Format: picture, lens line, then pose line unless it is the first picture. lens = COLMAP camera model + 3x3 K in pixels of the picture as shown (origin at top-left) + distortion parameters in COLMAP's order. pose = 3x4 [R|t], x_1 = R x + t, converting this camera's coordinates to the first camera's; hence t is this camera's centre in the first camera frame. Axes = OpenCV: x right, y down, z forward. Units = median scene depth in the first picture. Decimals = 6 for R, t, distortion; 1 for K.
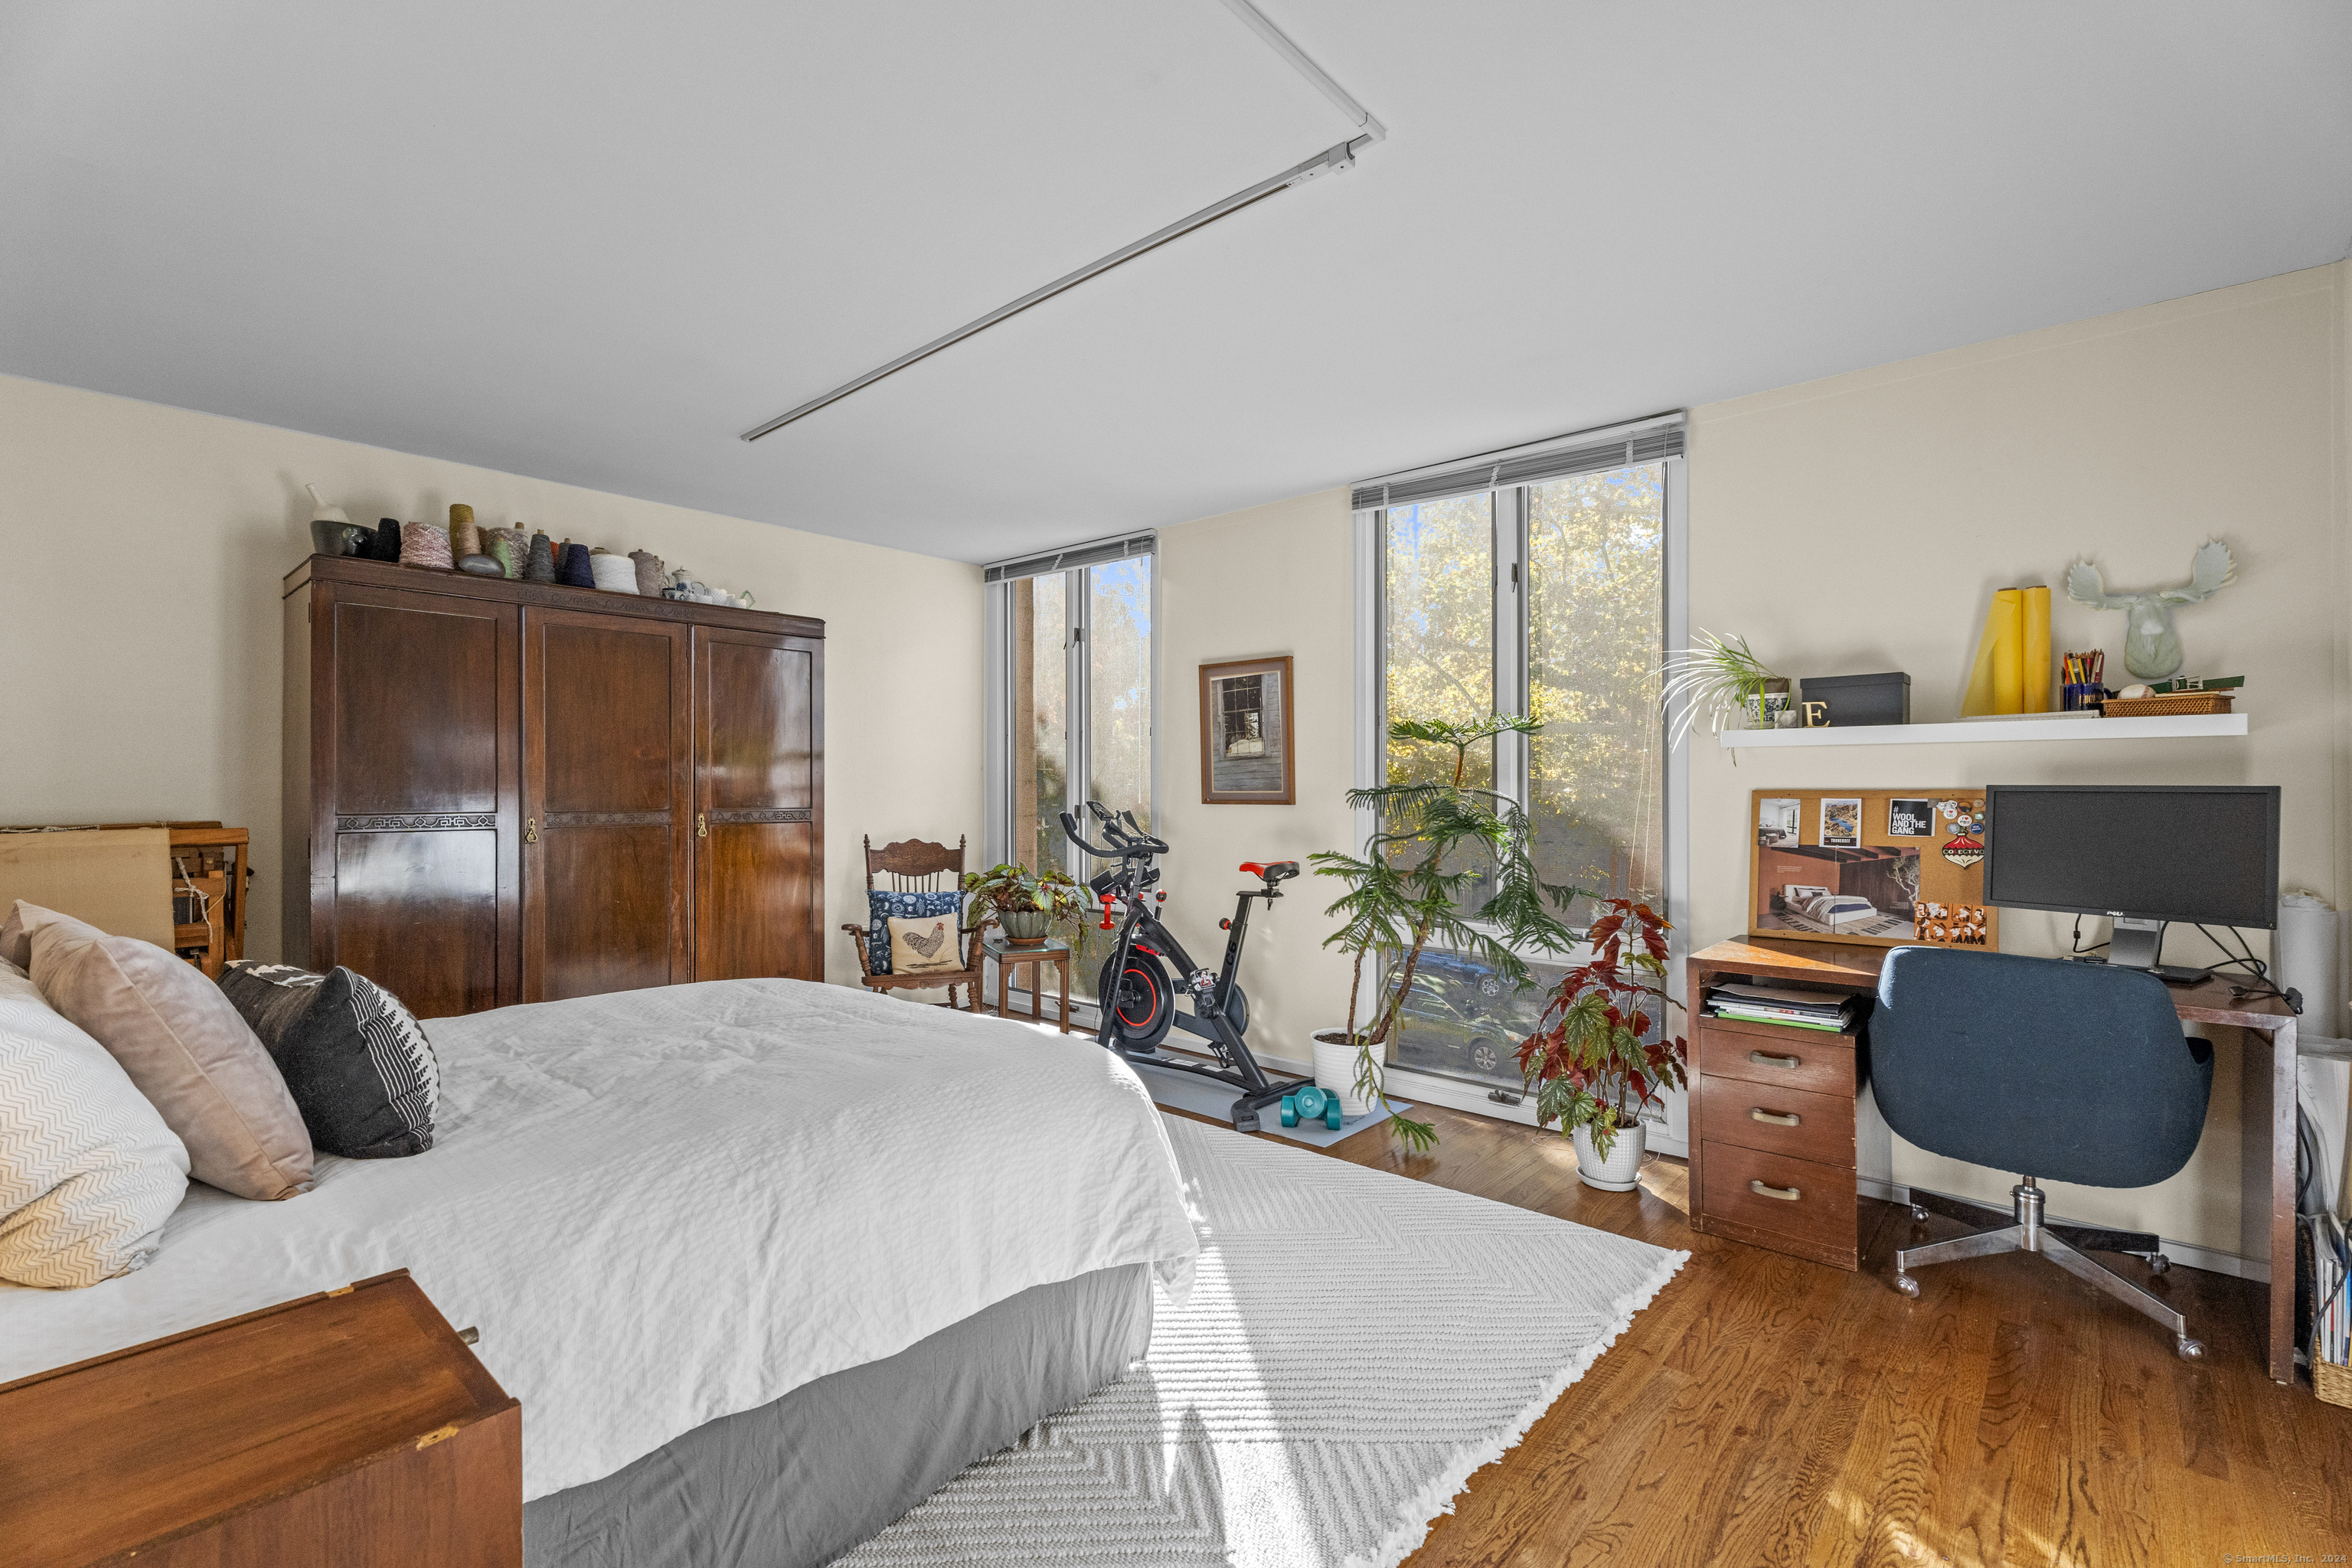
lens RADIAL K [[1039.2, 0, 1171.0], [0, 1039.2, 788.0], [0, 0, 1]] dist [0.002205, -0.000464]
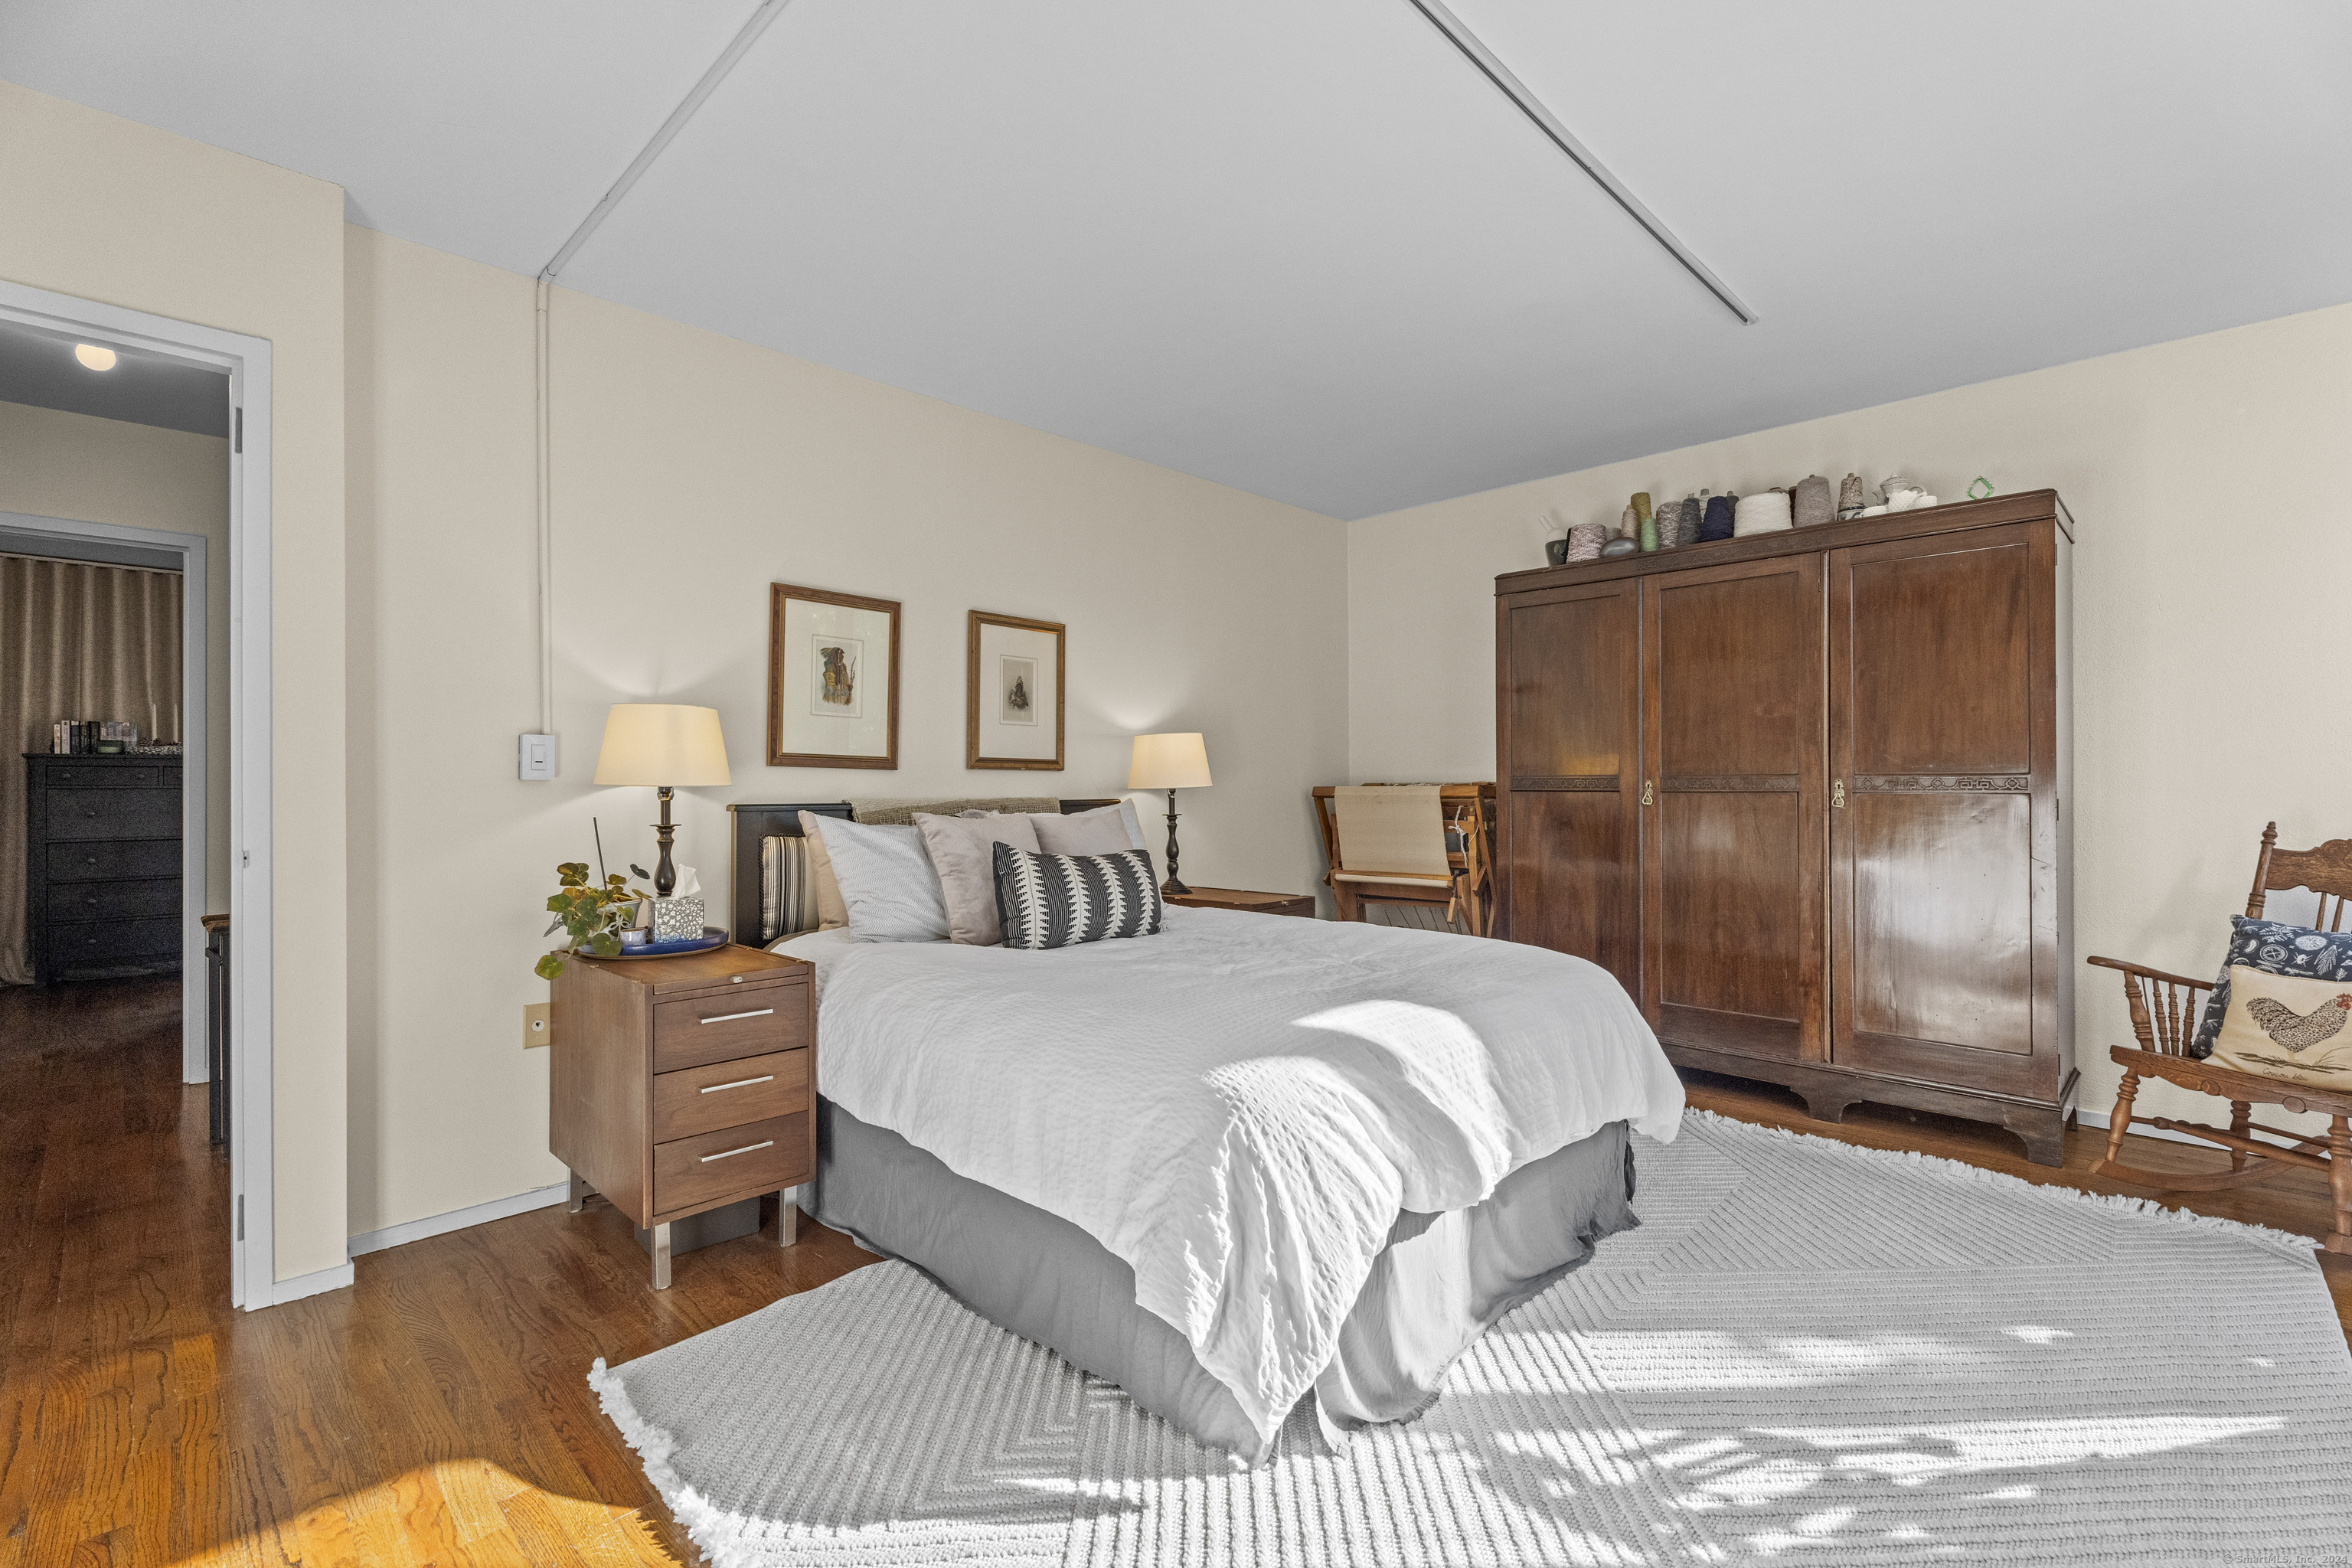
lens RADIAL K [[1039.2, 0, 1171.0], [0, 1039.2, 788.0], [0, 0, 1]] dist [0.002205, -0.000464]
pose [[-0.053045, 0.008510, -0.998556, 0.411448], [0.005792, 0.999949, 0.008215, 0.022873], [0.998575, -0.005348, -0.053092, 0.547387]]
